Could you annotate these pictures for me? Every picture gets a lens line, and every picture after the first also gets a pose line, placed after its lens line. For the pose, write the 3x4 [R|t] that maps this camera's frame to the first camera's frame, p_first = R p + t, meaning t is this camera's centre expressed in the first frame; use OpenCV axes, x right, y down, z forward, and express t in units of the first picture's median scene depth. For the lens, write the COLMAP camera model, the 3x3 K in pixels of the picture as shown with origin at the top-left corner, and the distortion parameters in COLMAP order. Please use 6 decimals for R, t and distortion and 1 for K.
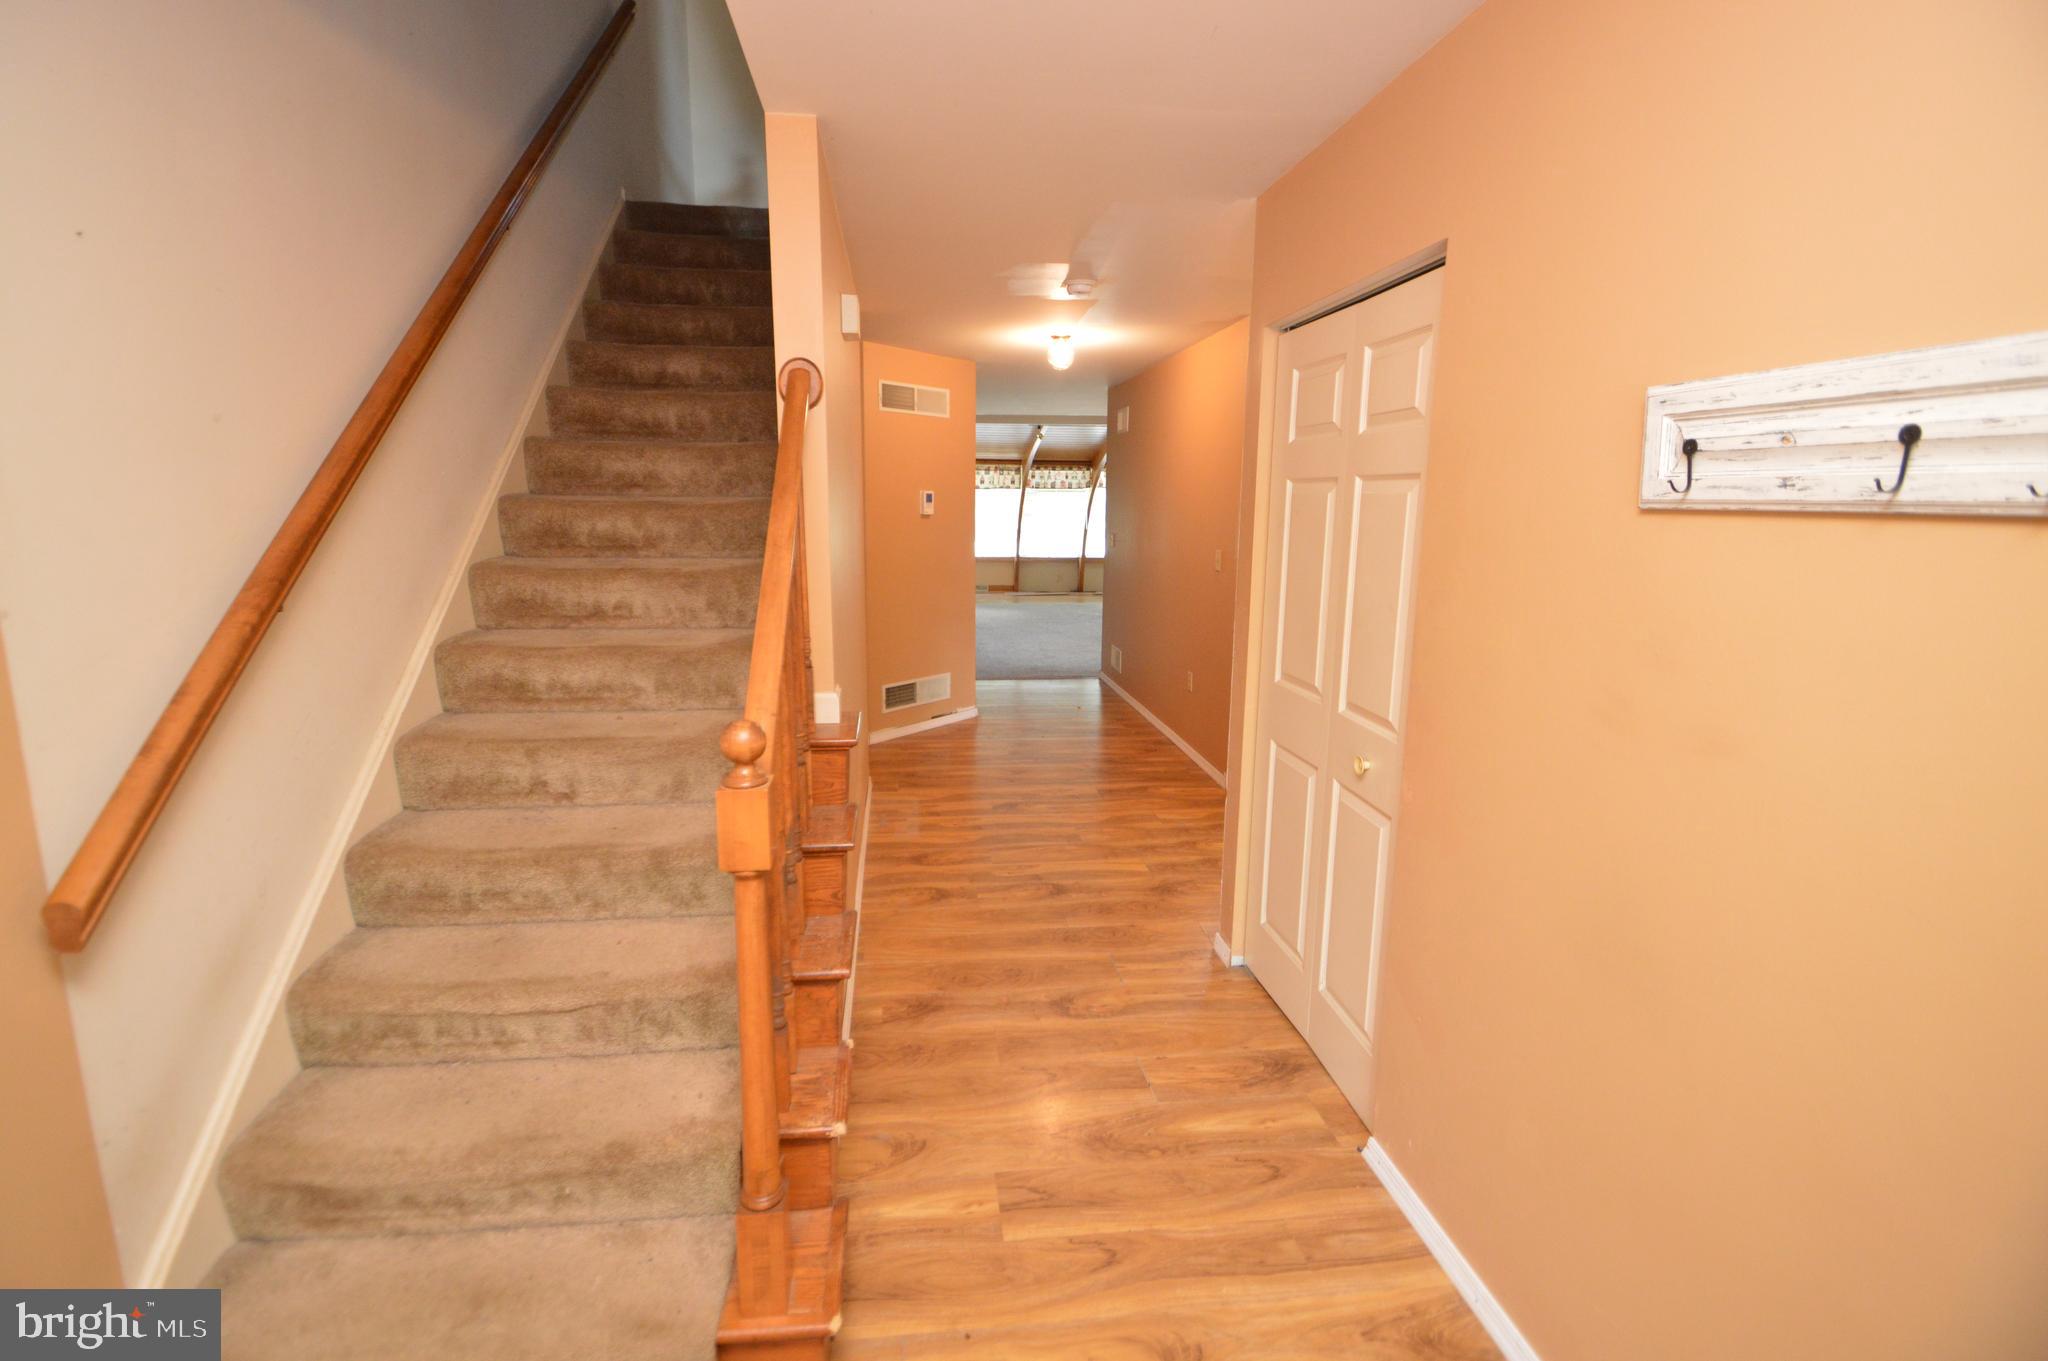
lens RADIAL K [[907.1, 0, 1003.9], [0, 907.1, 669.5], [0, 0, 1]] dist [0.004648, -0.013284]
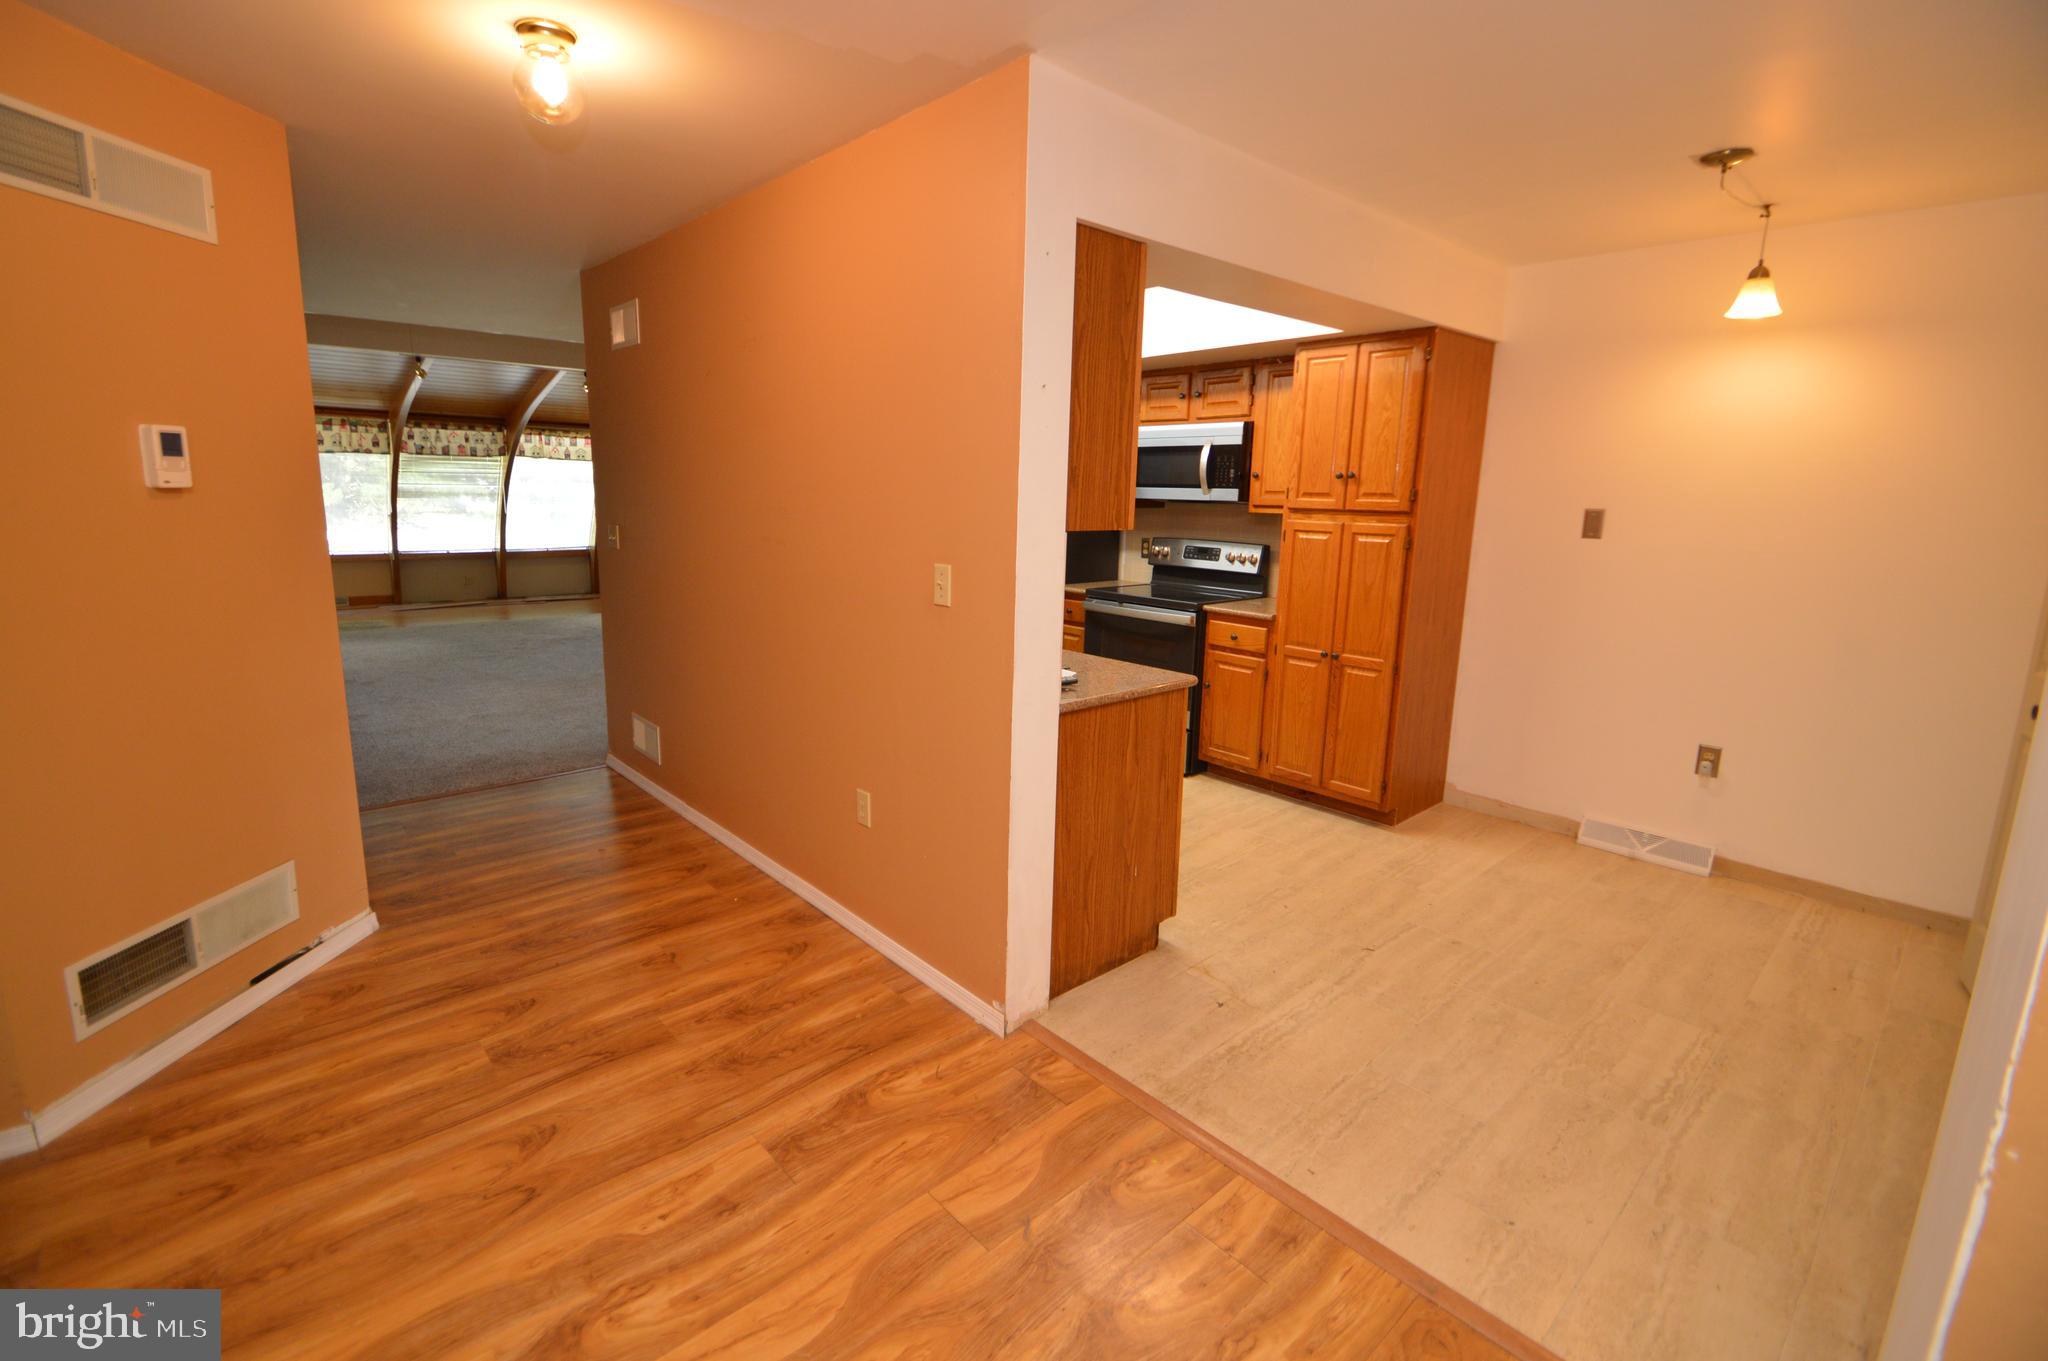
lens RADIAL K [[907.1, 0, 1008.4], [0, 907.1, 659.5], [0, 0, 1]] dist [0.004648, -0.013284]
pose [[0.814108, -0.092732, 0.573261, -0.008101], [0.087387, 0.995490, 0.036931, -0.031182], [-0.574100, 0.020030, 0.818540, 0.185384]]
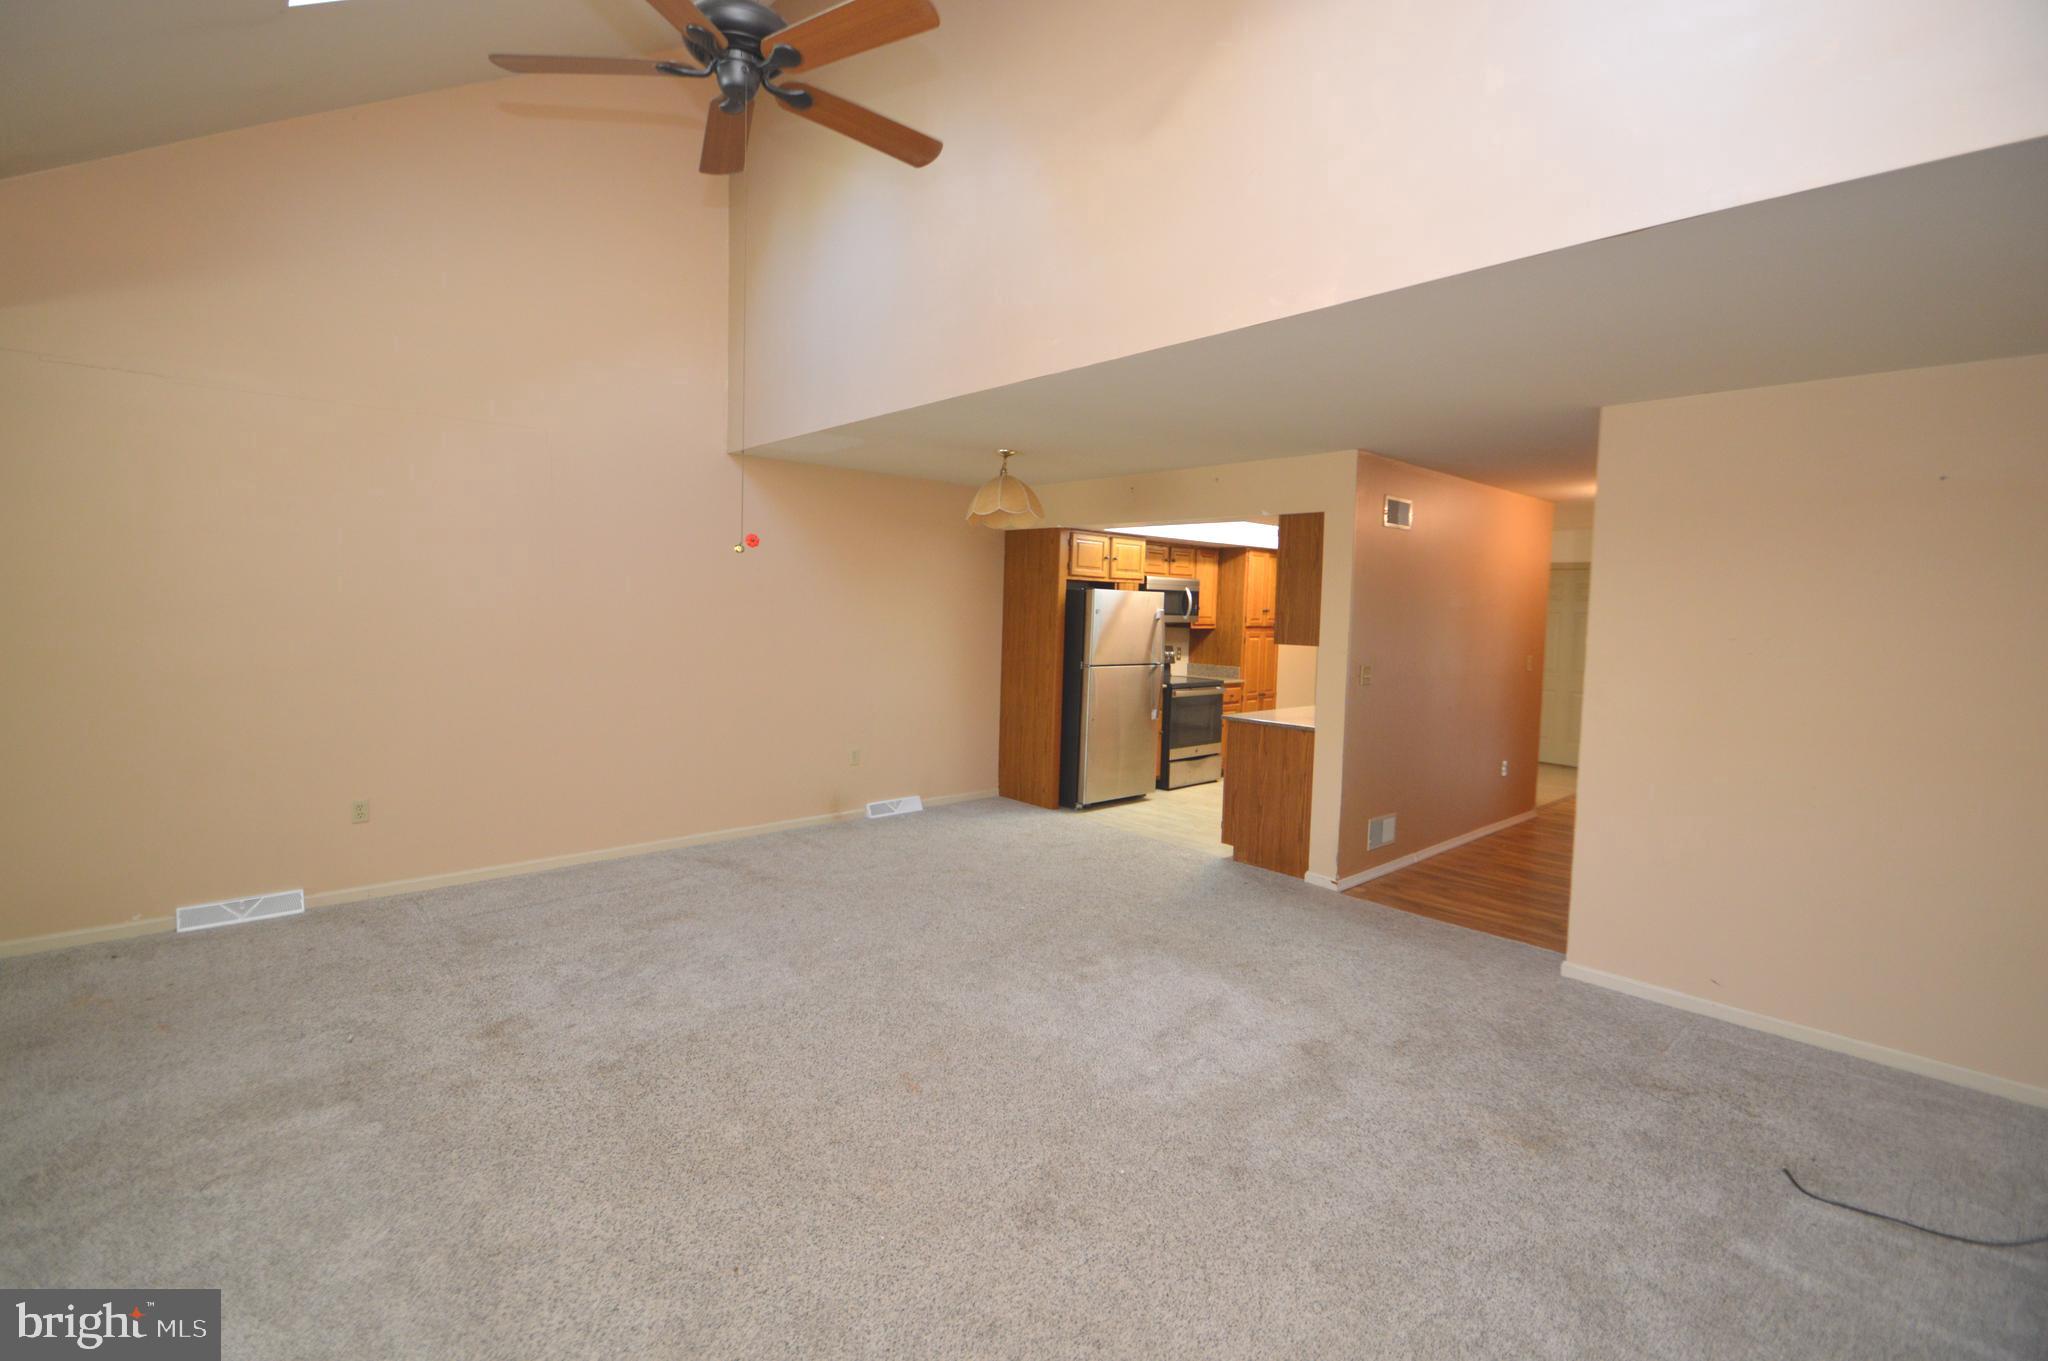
lens RADIAL K [[907.1, 0, 1023.7], [0, 907.1, 678.4], [0, 0, 1]] dist [0.004648, -0.013284]
pose [[-0.595387, -0.076318, 0.799807, -0.138840], [0.116182, 0.976837, 0.179698, -0.140856], [-0.794995, 0.199913, -0.572729, 0.776079]]
